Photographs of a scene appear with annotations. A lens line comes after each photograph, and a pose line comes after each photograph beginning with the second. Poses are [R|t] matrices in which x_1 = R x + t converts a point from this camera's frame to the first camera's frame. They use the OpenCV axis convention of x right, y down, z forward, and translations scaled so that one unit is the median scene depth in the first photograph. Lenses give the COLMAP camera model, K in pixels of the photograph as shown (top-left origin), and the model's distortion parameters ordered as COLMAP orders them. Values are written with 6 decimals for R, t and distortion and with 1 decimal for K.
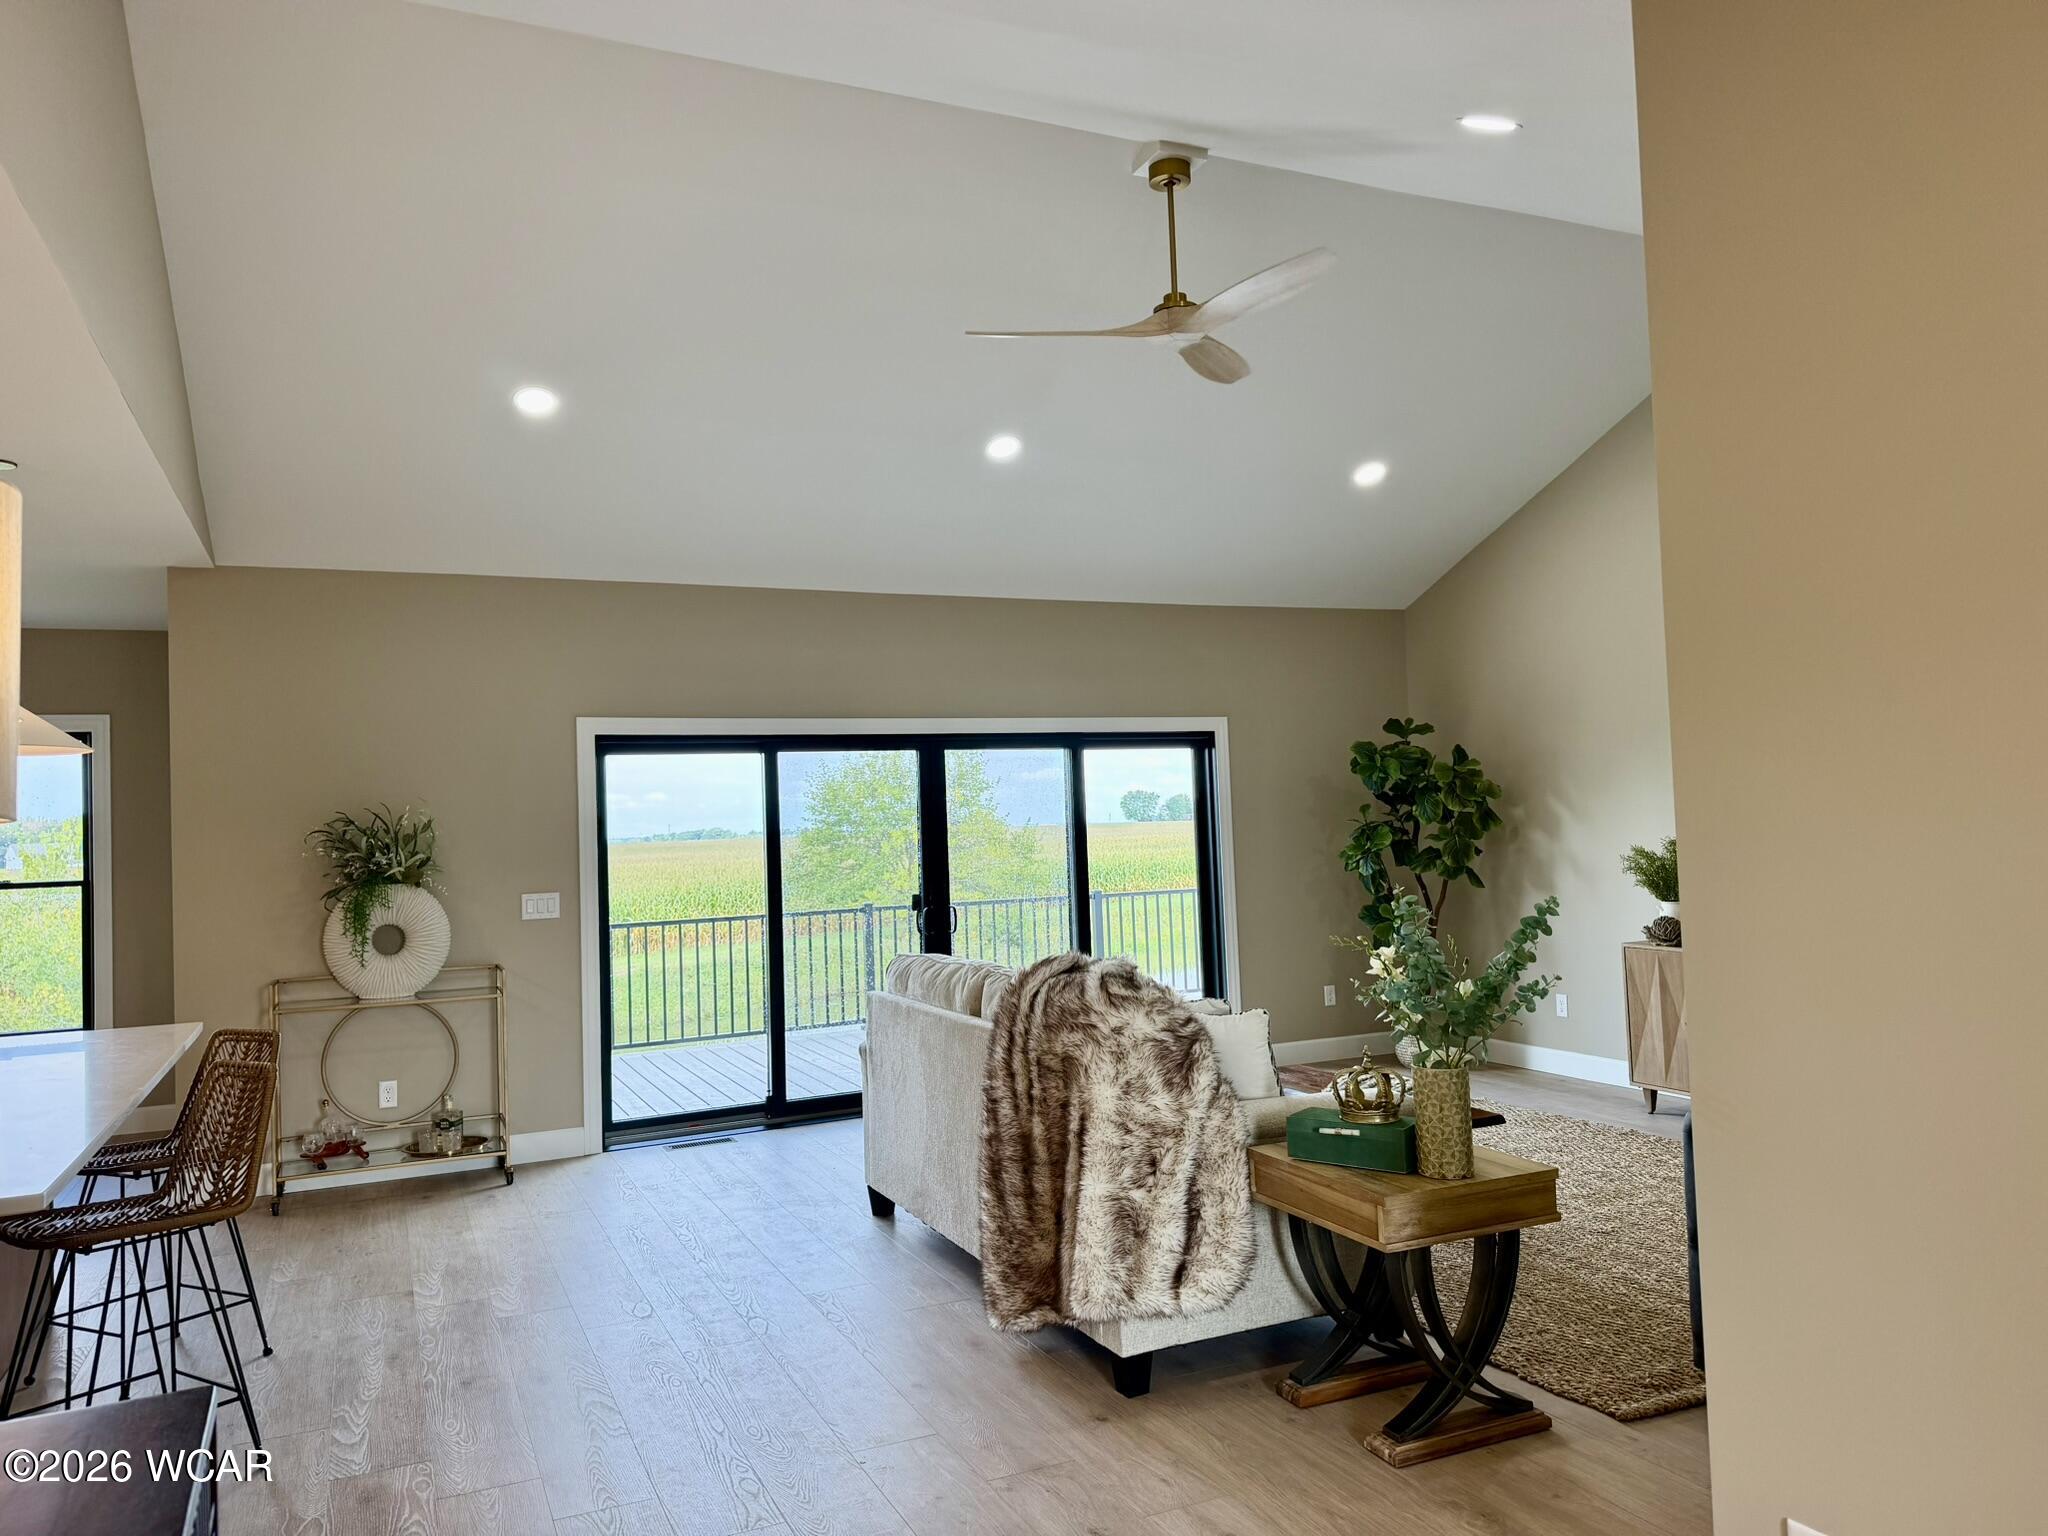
lens RADIAL K [[1429.8, 0, 1025.9], [0, 1429.8, 752.1], [0, 0, 1]] dist [-0.004202, -0.003624]
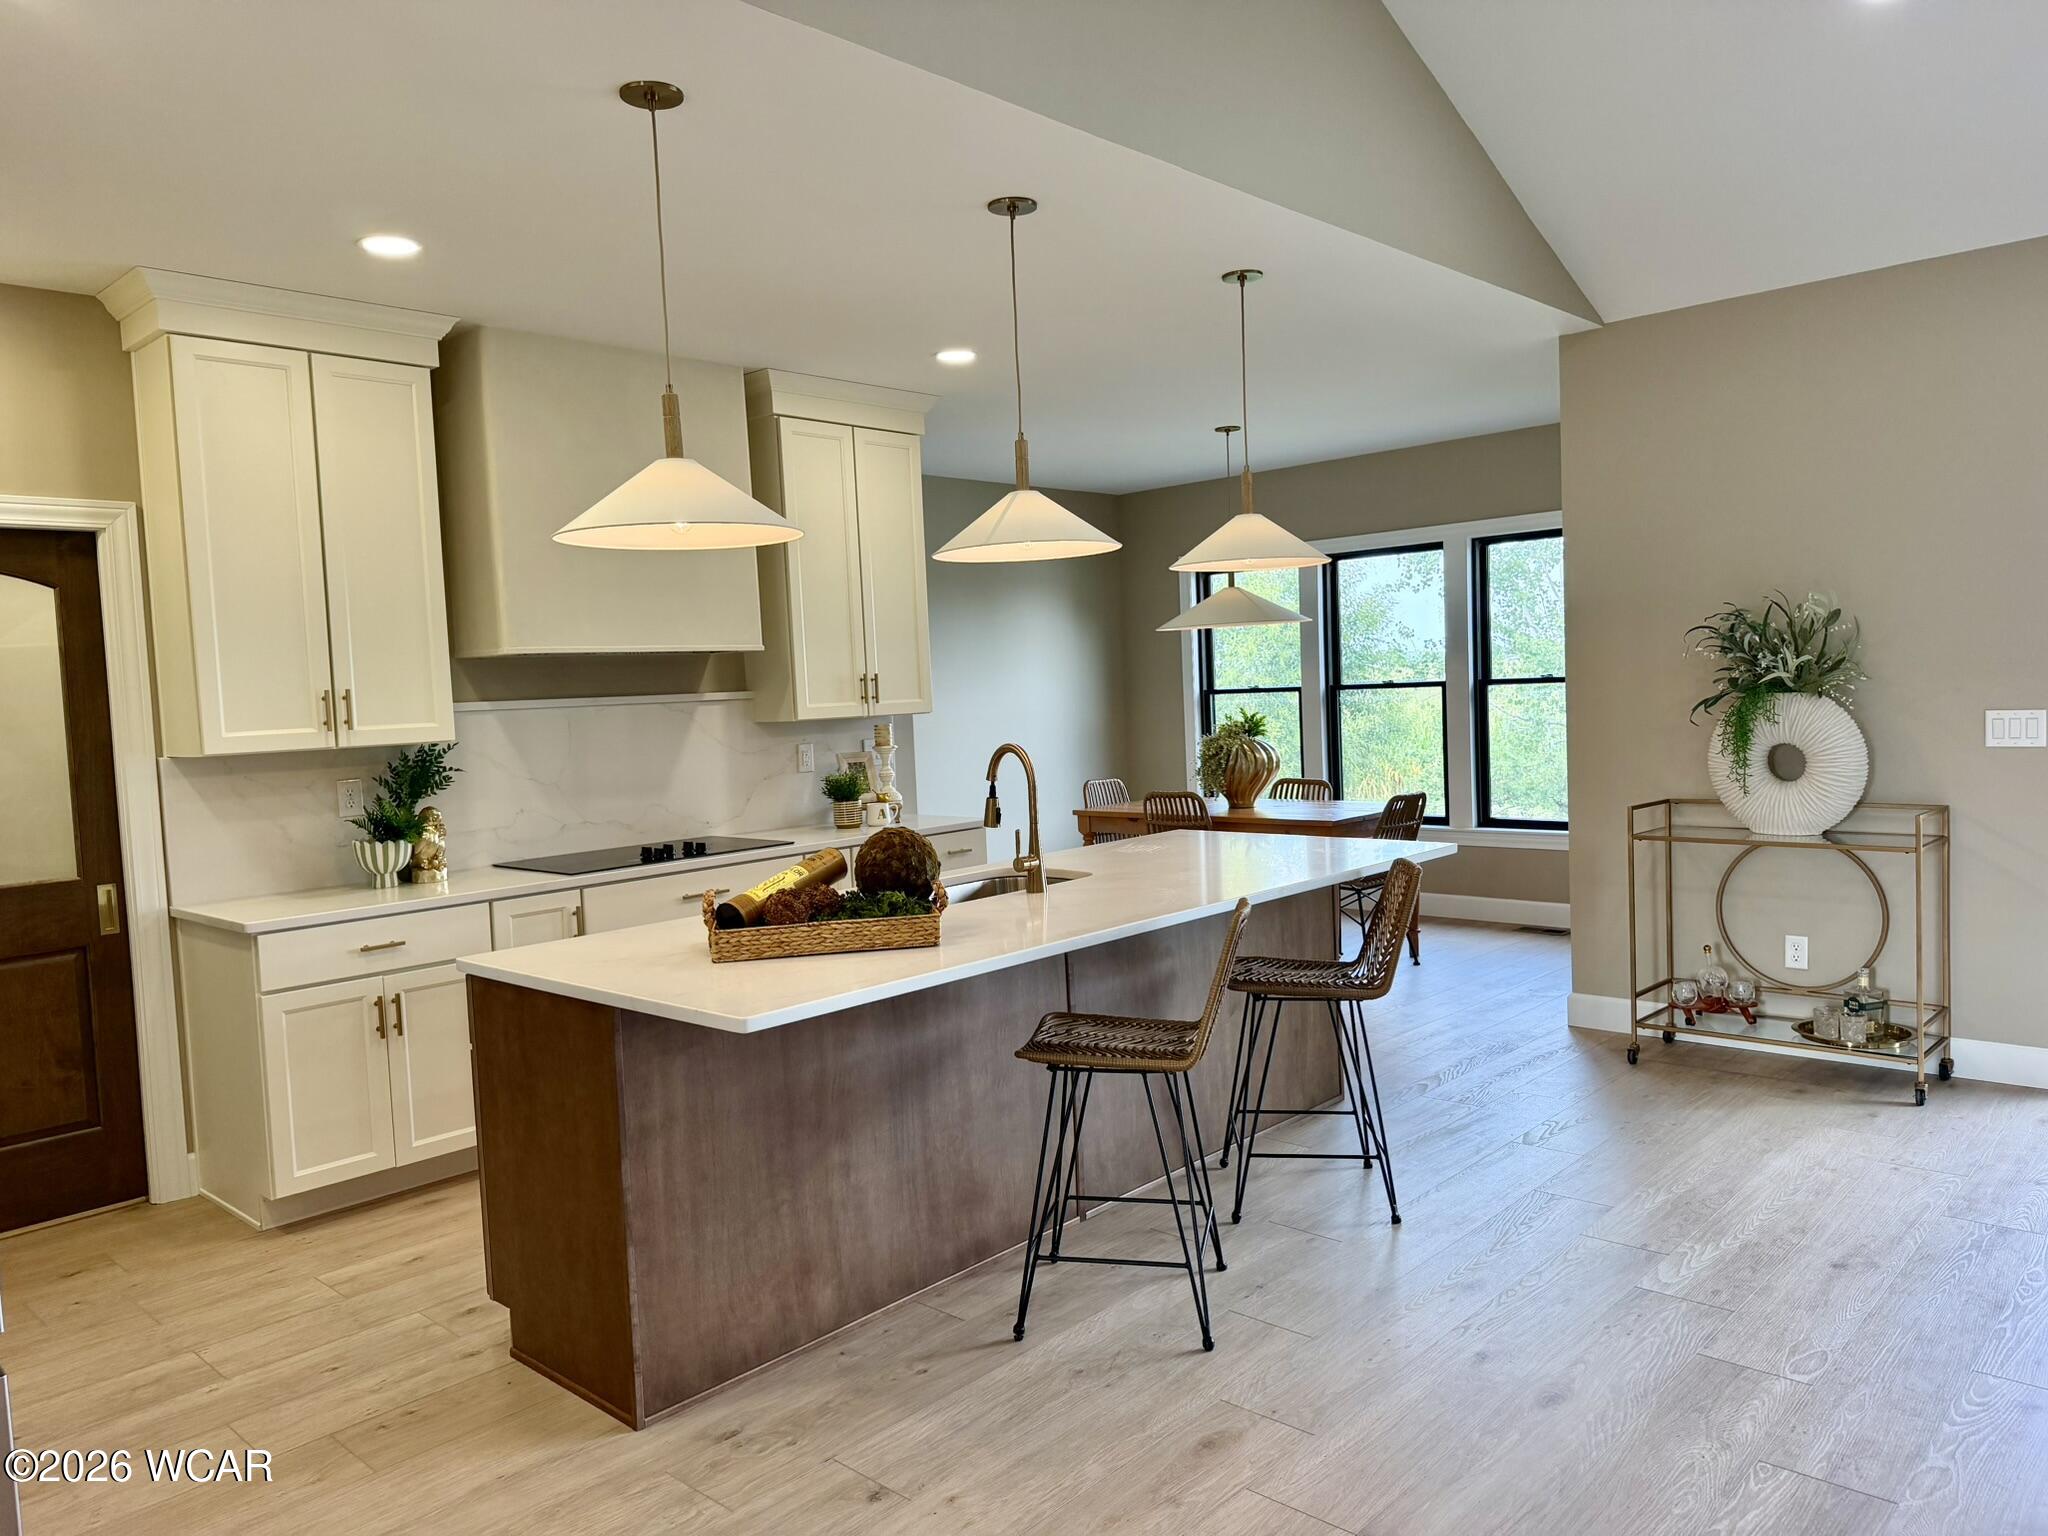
lens RADIAL K [[1410.4, 0, 1024.0], [0, 1410.4, 768.0], [0, 0, 1]] dist [0.093456, -0.171896]
pose [[0.388279, 0.078314, -0.918208, 0.116245], [0.071908, 0.990770, 0.114910, 0.013491], [0.918732, -0.110644, 0.379063, 0.311607]]
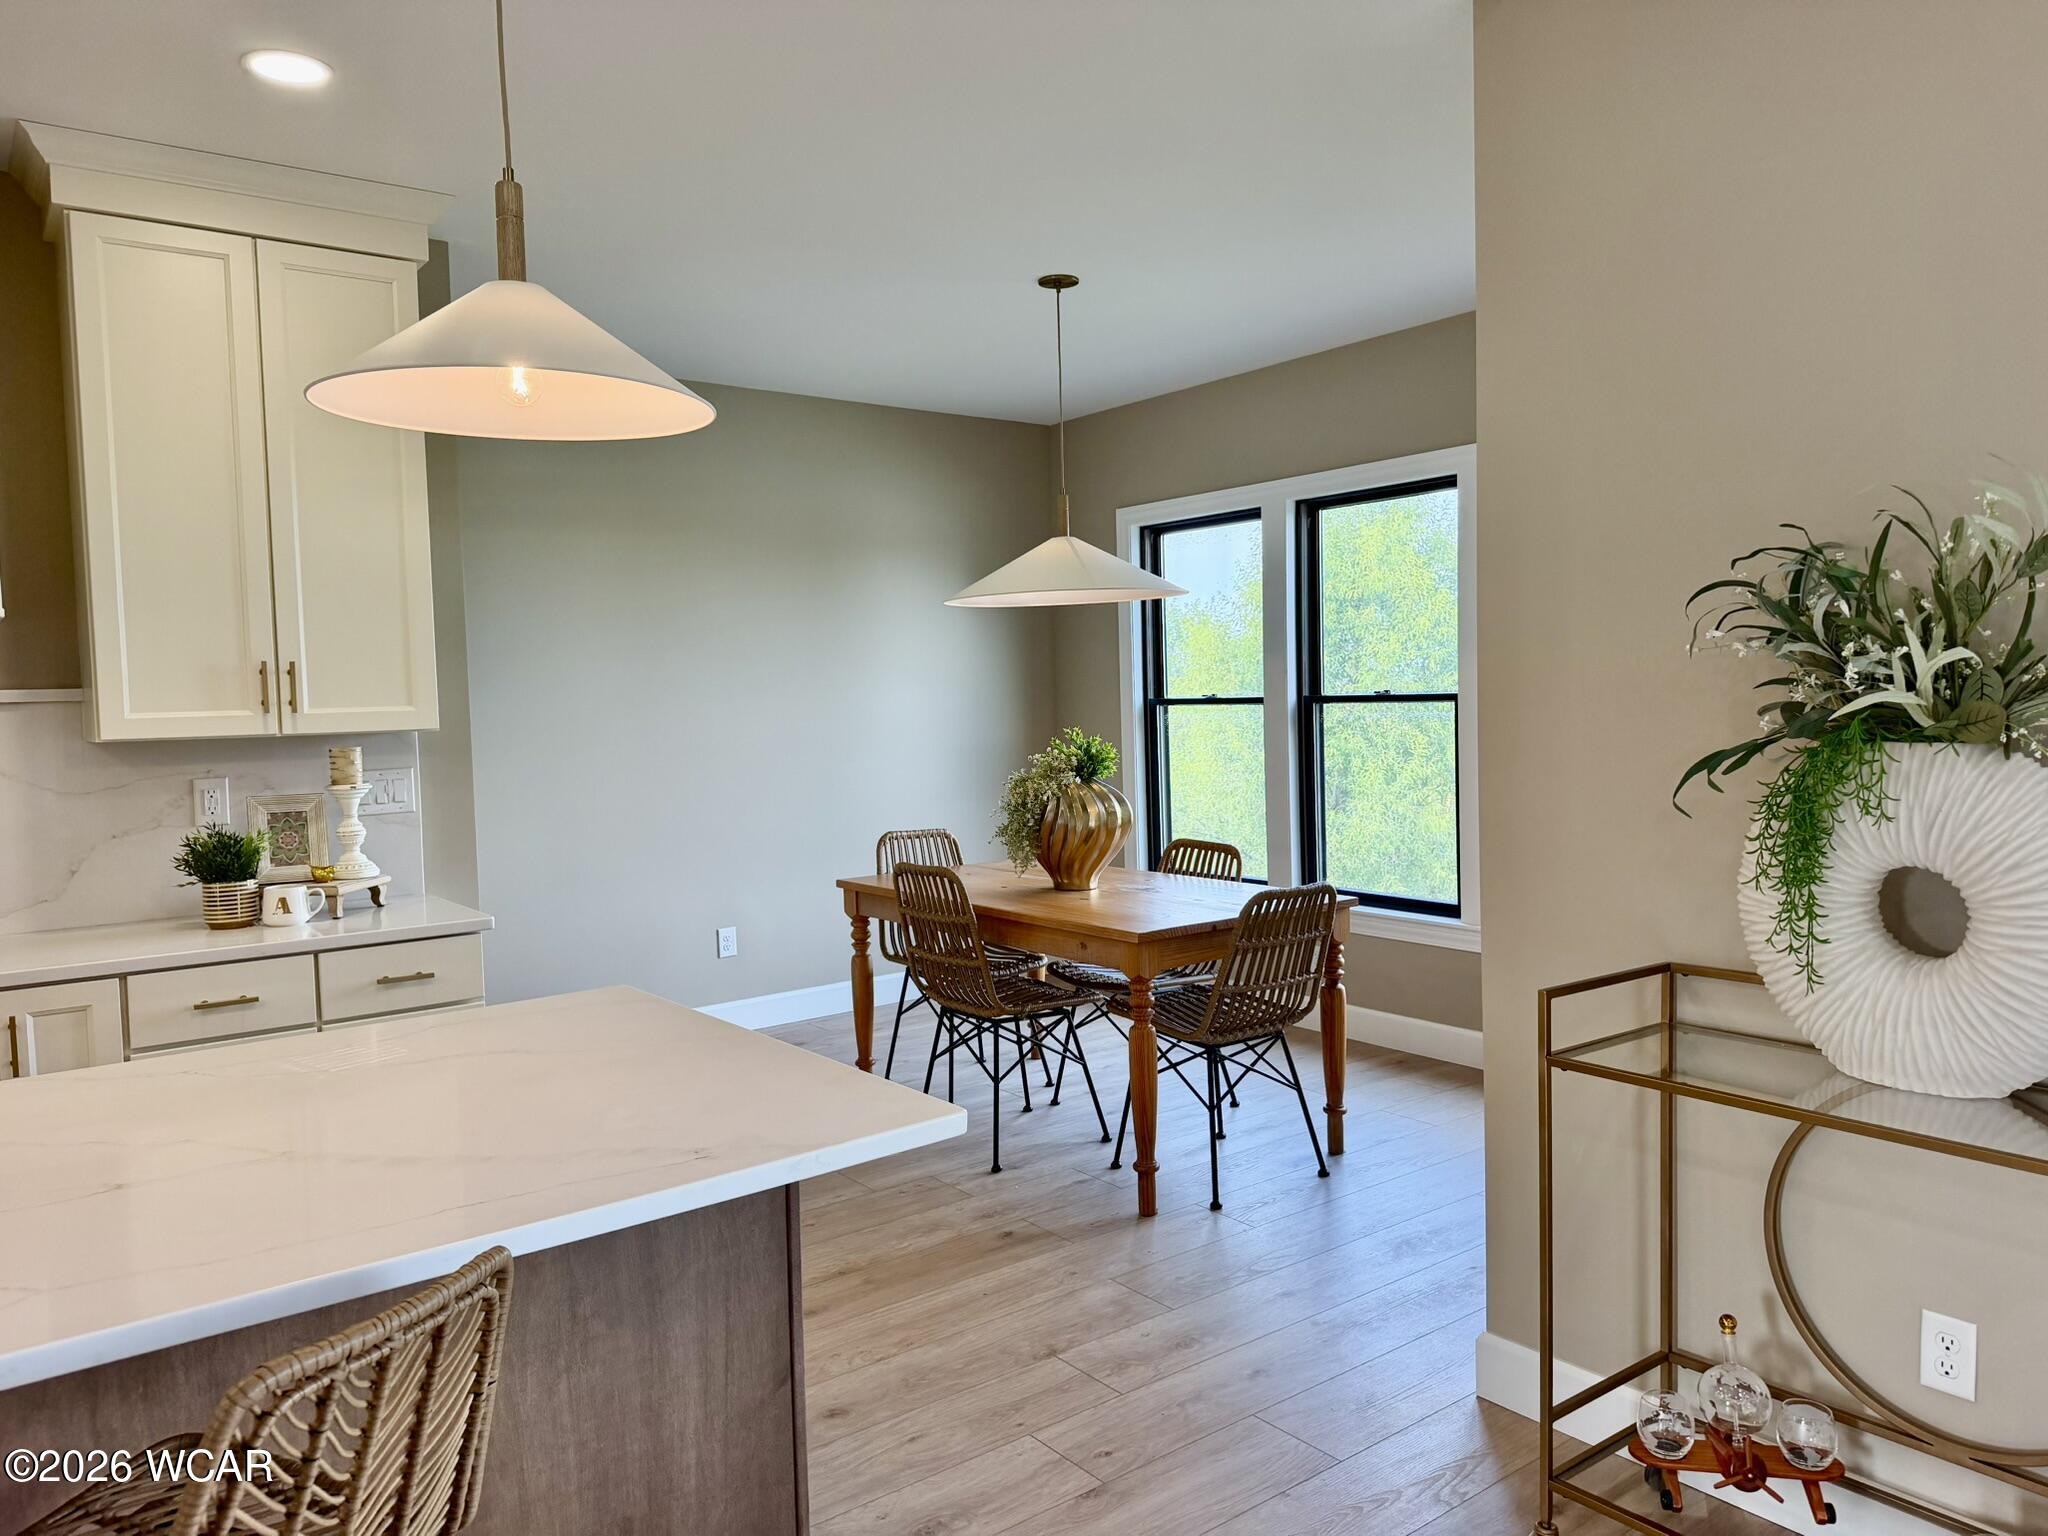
lens RADIAL K [[1429.8, 0, 1025.9], [0, 1429.8, 752.1], [0, 0, 1]] dist [-0.004202, -0.003624]
pose [[0.242505, 0.075547, -0.967204, -0.185577], [0.061768, 0.993738, 0.093107, 0.053085], [0.968182, -0.082321, 0.236320, 0.729644]]
